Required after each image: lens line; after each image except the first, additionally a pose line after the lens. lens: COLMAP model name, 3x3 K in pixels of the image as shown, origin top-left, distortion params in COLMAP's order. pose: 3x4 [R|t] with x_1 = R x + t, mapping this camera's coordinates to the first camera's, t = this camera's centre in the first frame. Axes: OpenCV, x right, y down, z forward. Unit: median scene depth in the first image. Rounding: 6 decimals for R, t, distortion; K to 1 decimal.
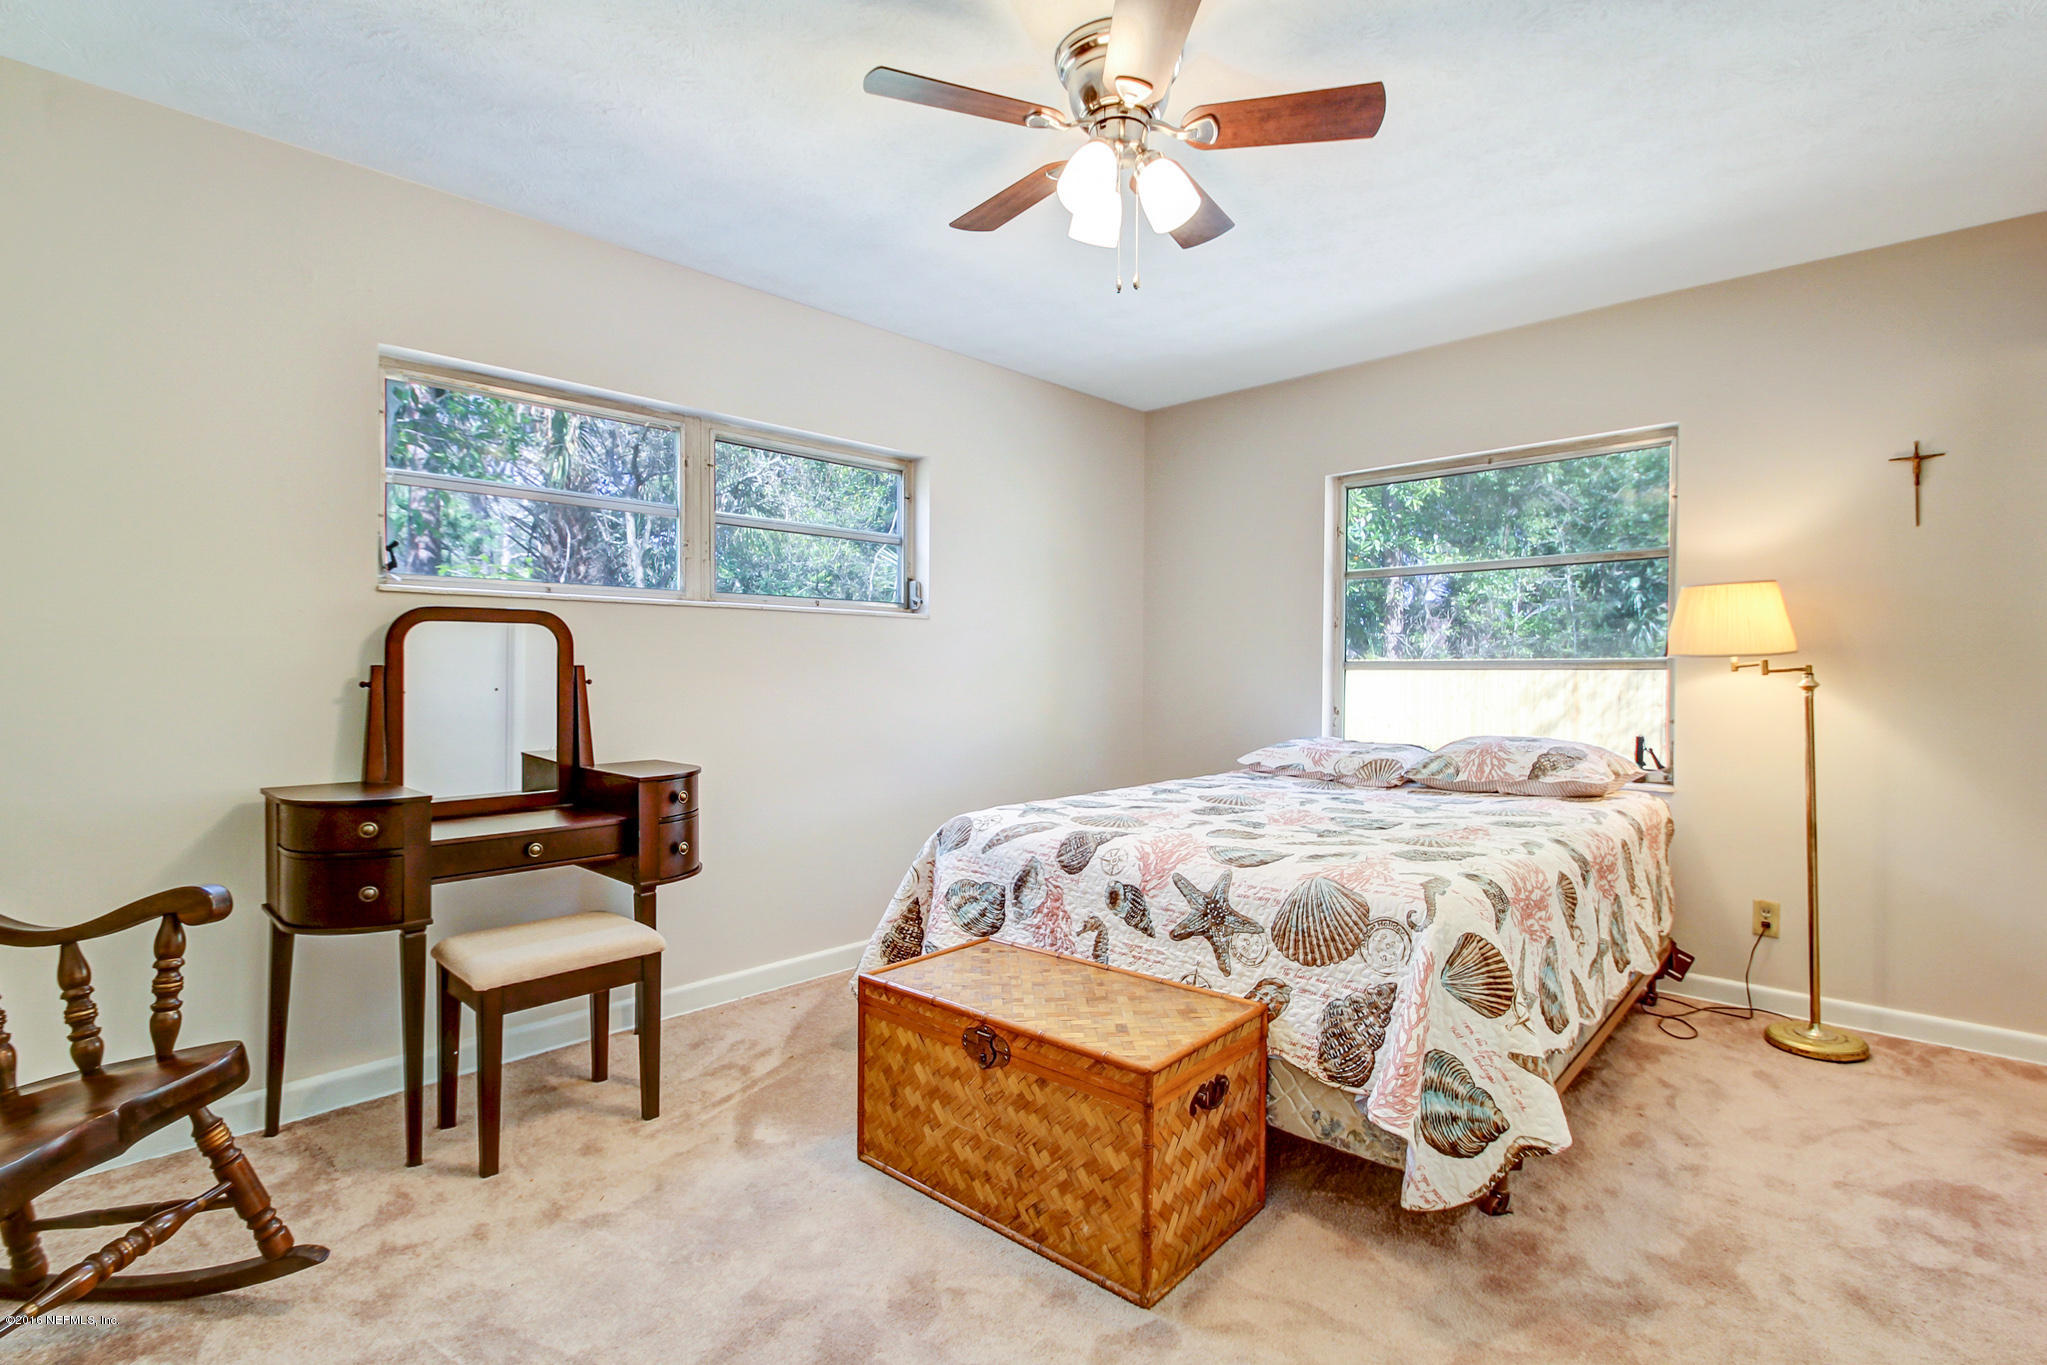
lens RADIAL K [[908.2, 0, 1029.1], [0, 908.2, 671.4], [0, 0, 1]] dist [-0.000016, 0.000005]
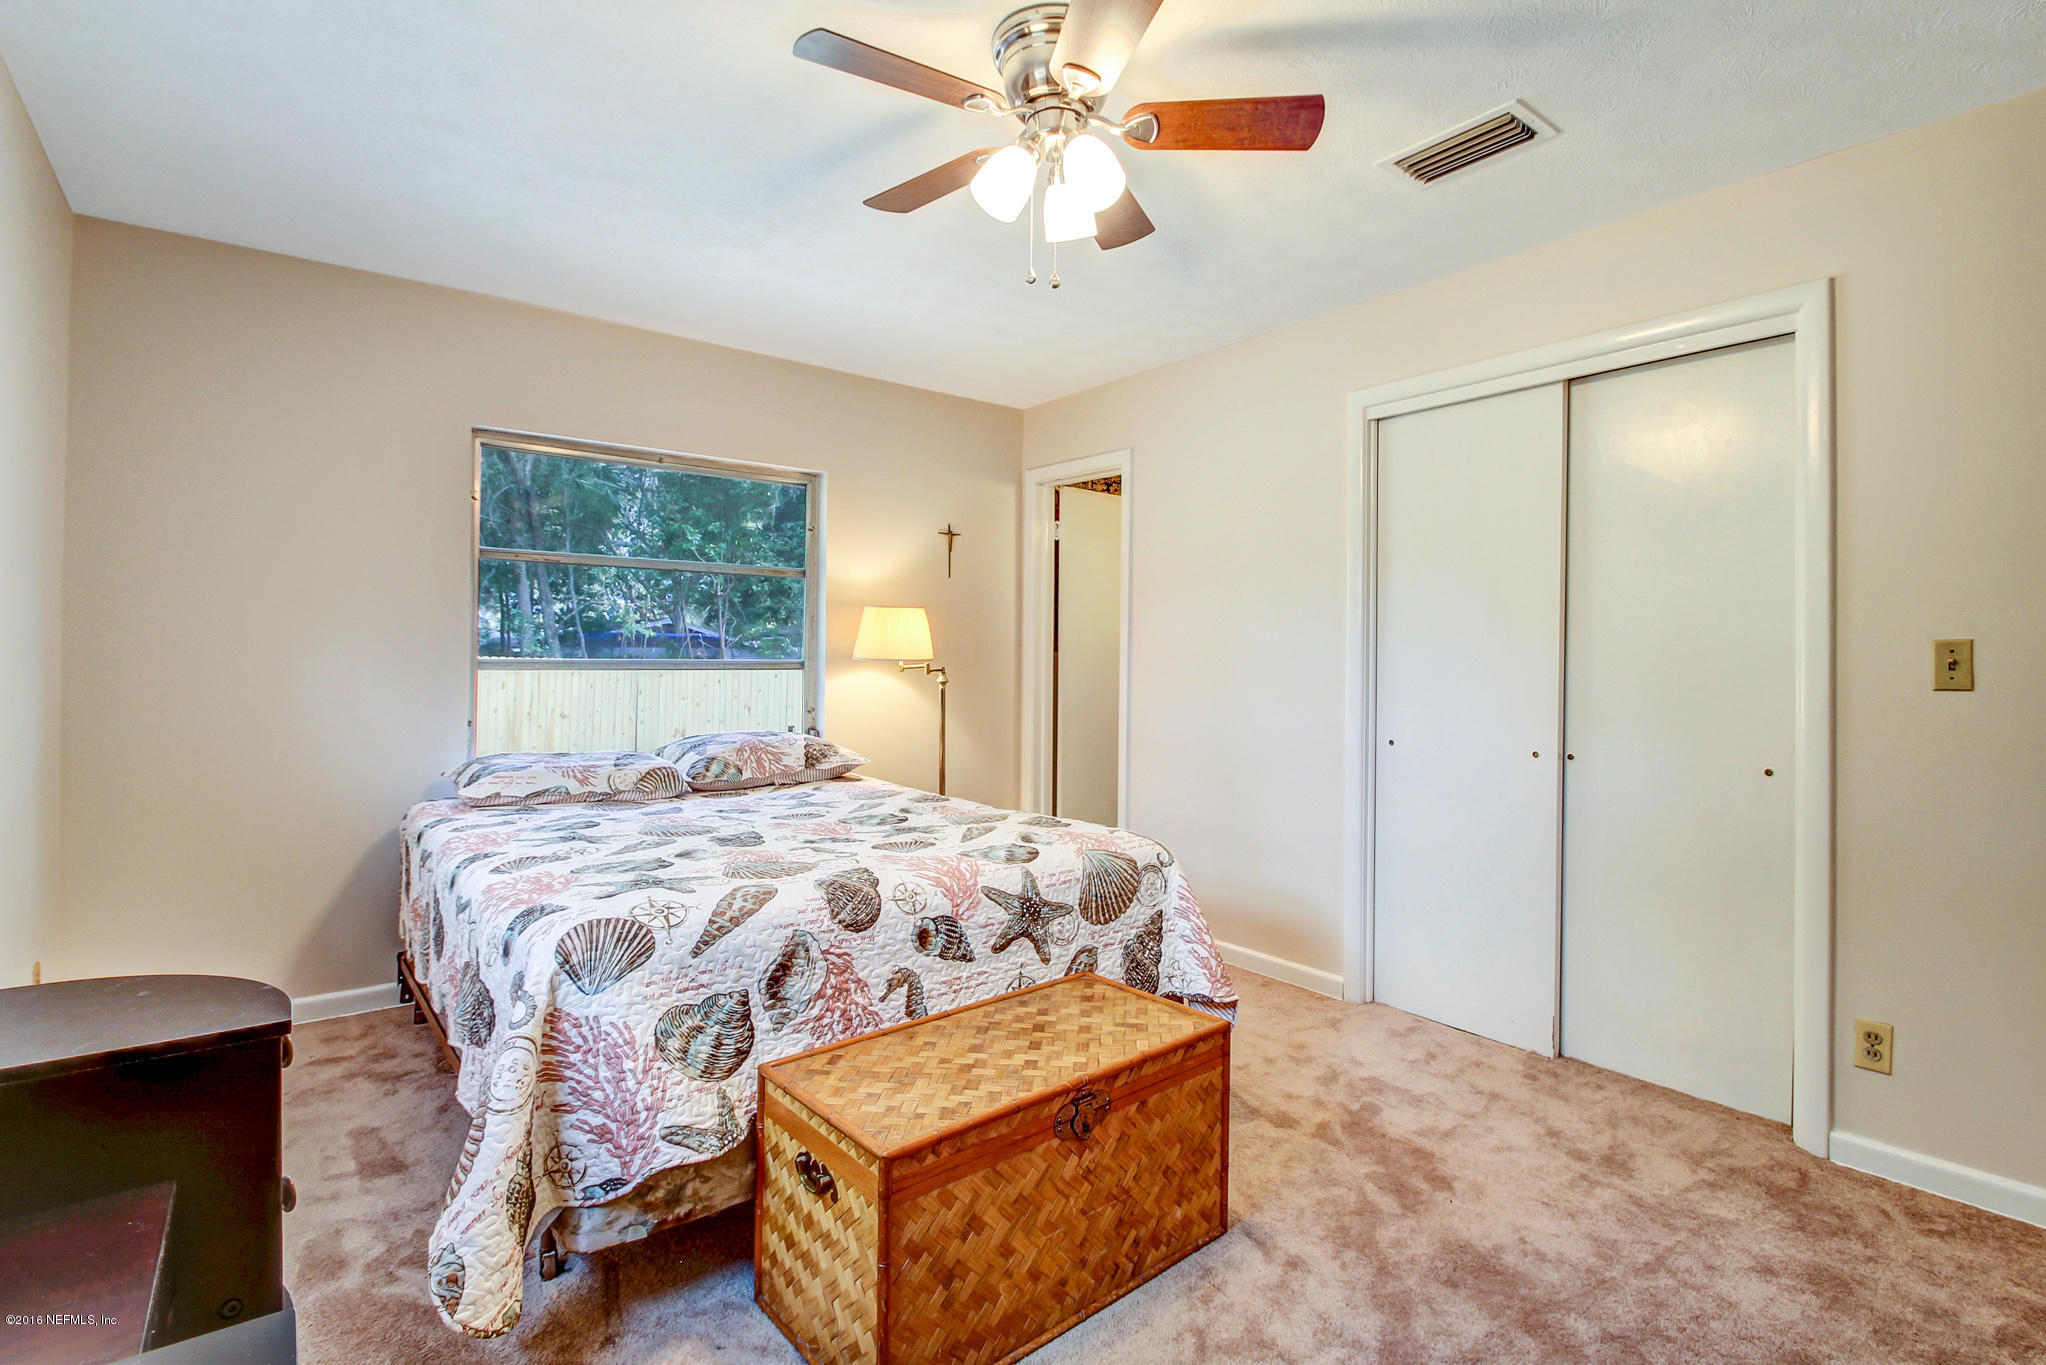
lens RADIAL K [[946.5, 0, 1039.4], [0, 946.5, 687.3], [0, 0, 1]] dist [0.000039, -0.000847]
pose [[0.168332, -0.020040, 0.985527, -0.781254], [-0.002814, 0.999779, 0.020810, -0.008748], [-0.985726, -0.006277, 0.168239, 0.747108]]
